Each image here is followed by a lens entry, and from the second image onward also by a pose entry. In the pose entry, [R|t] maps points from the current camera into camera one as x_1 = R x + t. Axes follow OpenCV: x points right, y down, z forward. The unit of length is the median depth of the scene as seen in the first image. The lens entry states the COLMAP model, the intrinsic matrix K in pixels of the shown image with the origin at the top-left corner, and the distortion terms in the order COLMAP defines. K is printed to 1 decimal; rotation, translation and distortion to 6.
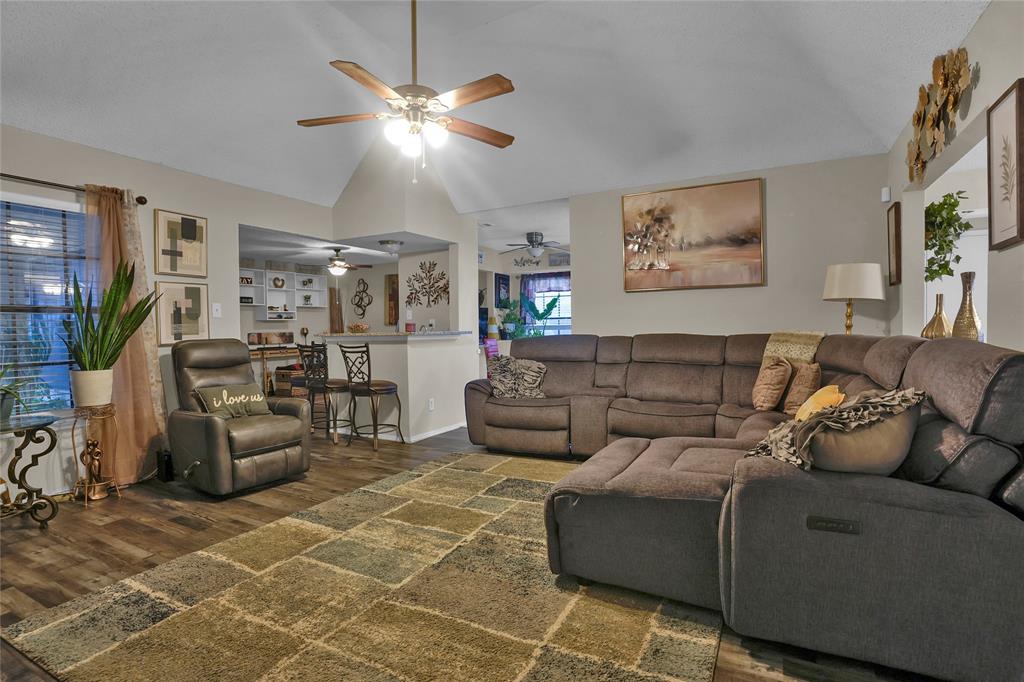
lens RADIAL K [[482.6, 0, 512.0], [0, 482.6, 341.0], [0, 0, 1]] dist [-0.050084, 0.000638]
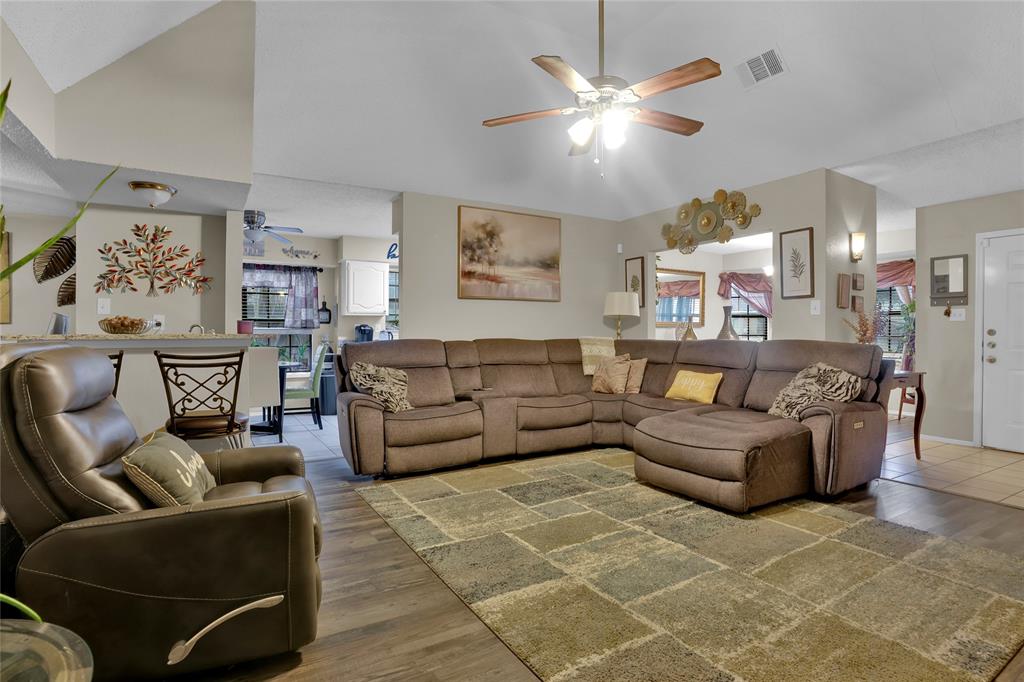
lens RADIAL K [[507.4, 0, 483.3], [0, 507.4, 339.8], [0, 0, 1]] dist [-0.054287, 0.000931]
pose [[0.549091, 0.005097, 0.835747, -0.825545], [0.013148, 0.999805, -0.014735, 0.006021], [-0.835659, 0.019079, 0.548917, 0.460949]]
